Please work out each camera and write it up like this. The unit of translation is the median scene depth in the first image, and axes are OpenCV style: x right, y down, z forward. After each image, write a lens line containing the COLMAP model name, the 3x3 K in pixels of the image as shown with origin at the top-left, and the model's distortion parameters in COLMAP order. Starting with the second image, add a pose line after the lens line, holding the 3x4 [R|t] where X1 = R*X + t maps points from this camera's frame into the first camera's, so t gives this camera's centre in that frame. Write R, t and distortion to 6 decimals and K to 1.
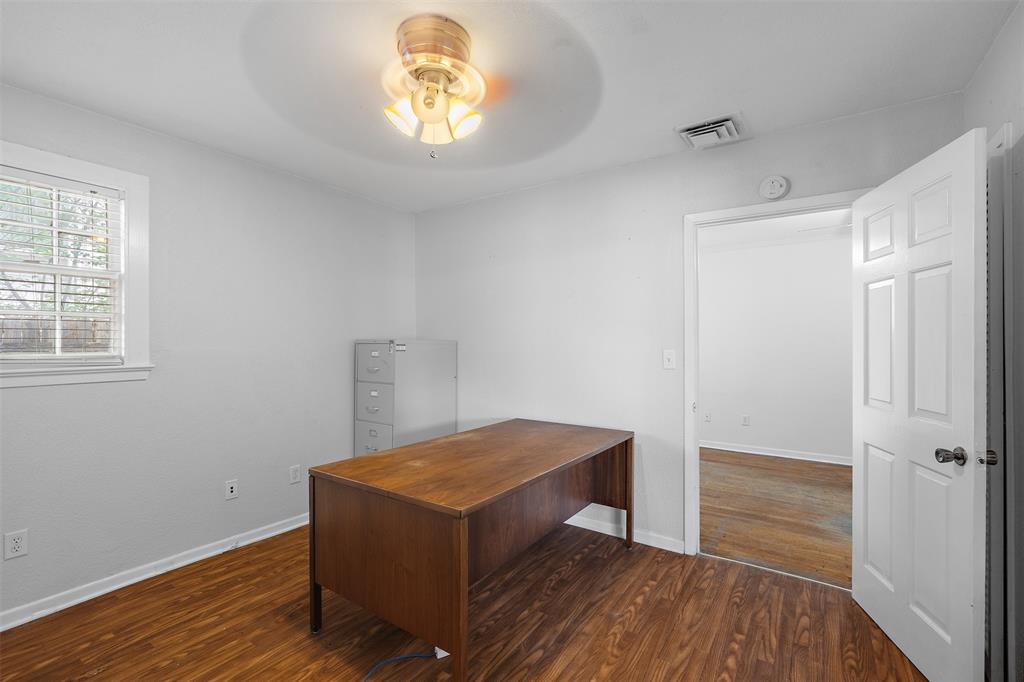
lens RADIAL K [[454.8, 0, 511.4], [0, 454.8, 344.0], [0, 0, 1]] dist [-0.010159, -0.000586]
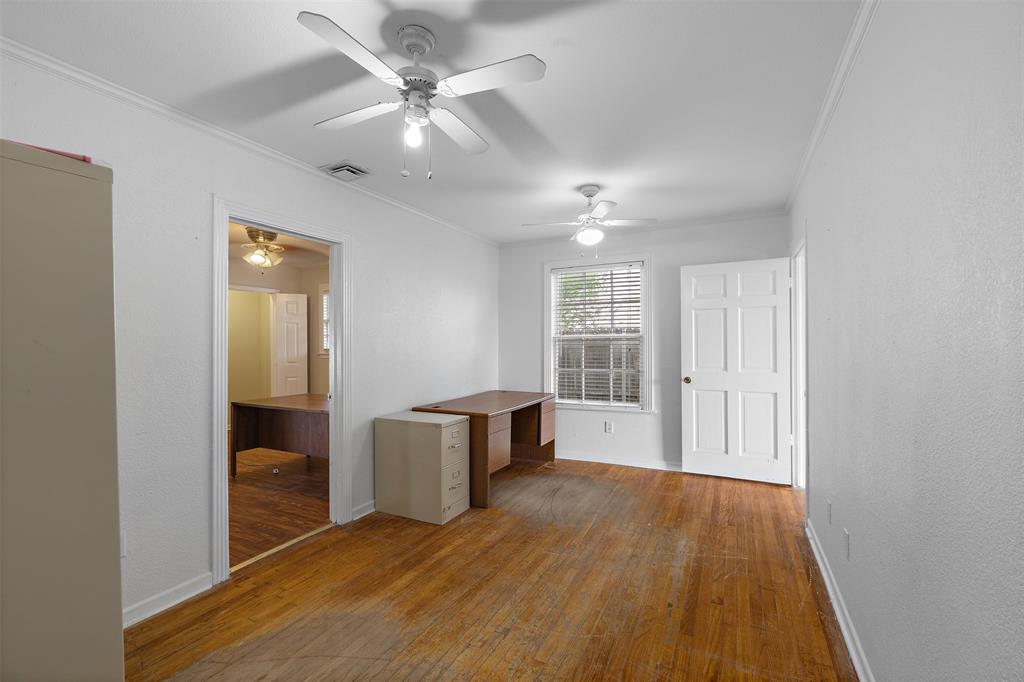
lens RADIAL K [[454.8, 0, 511.4], [0, 454.8, 344.0], [0, 0, 1]] dist [-0.010159, -0.000586]
pose [[0.137575, 0.000074, -0.990491, 1.528807], [0.004953, 0.999987, 0.000763, -0.001416], [0.990479, -0.005011, 0.137573, 1.206631]]
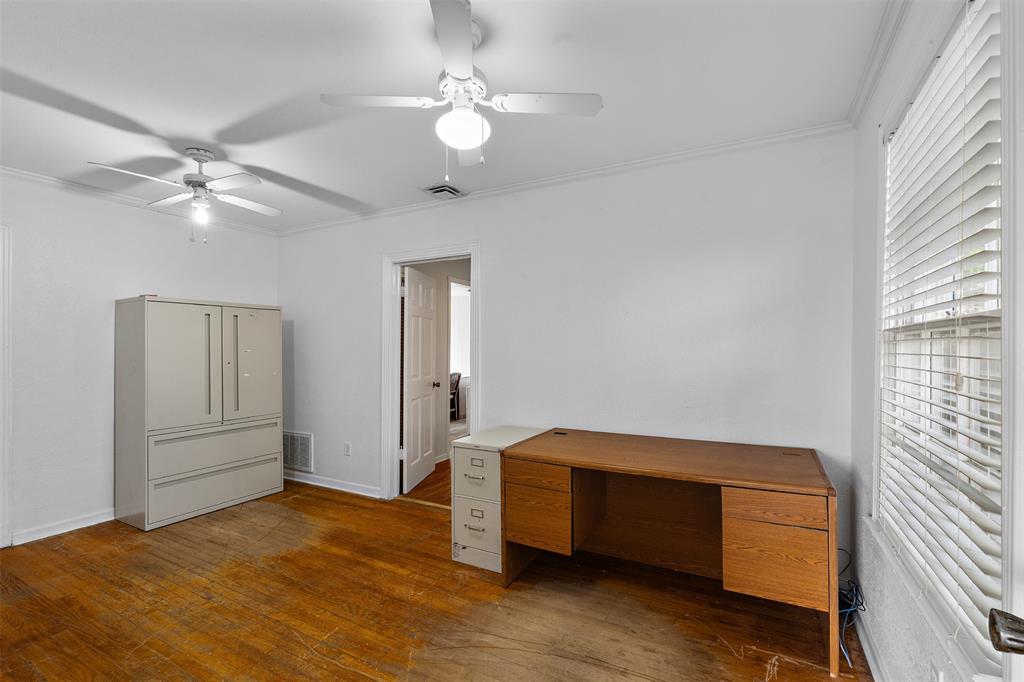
lens RADIAL K [[454.8, 0, 511.4], [0, 454.8, 344.0], [0, 0, 1]] dist [-0.010159, -0.000586]
pose [[-0.995037, -0.001530, -0.099495, 0.402937], [-0.000913, 0.999980, -0.006248, -0.004509], [0.099502, -0.006127, -0.995018, 2.128964]]
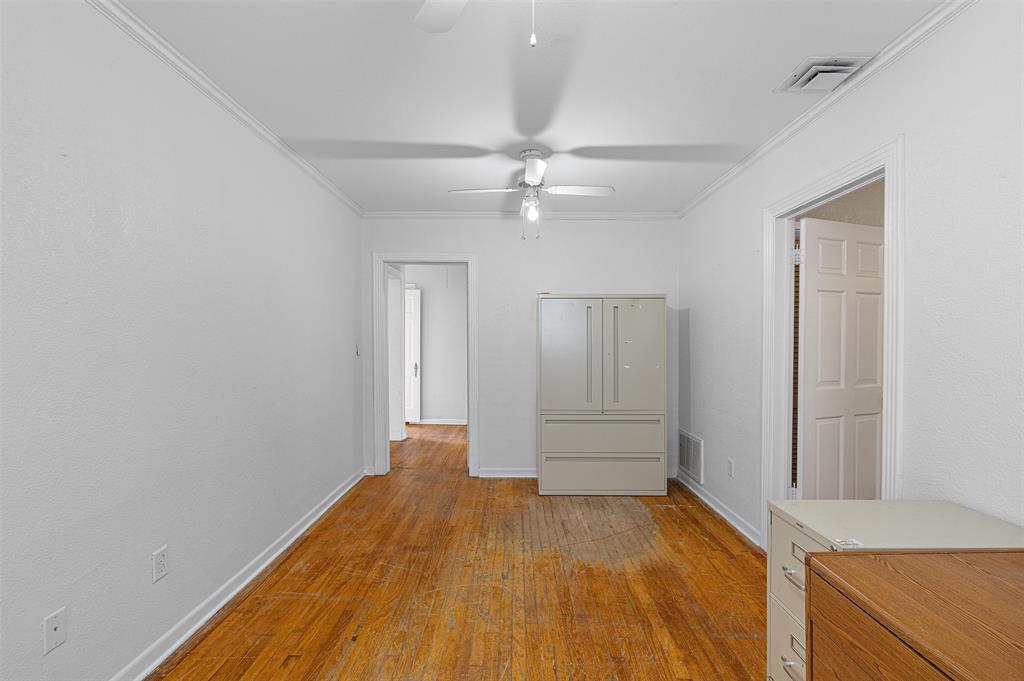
lens RADIAL K [[454.8, 0, 511.4], [0, 454.8, 343.5], [0, 0, 1]] dist [-0.010159, -0.000586]
pose [[-0.559044, -0.013313, 0.829031, 0.158358], [-0.001252, 0.999884, 0.015212, -0.006795], [-0.829137, 0.007466, -0.558996, 1.742017]]
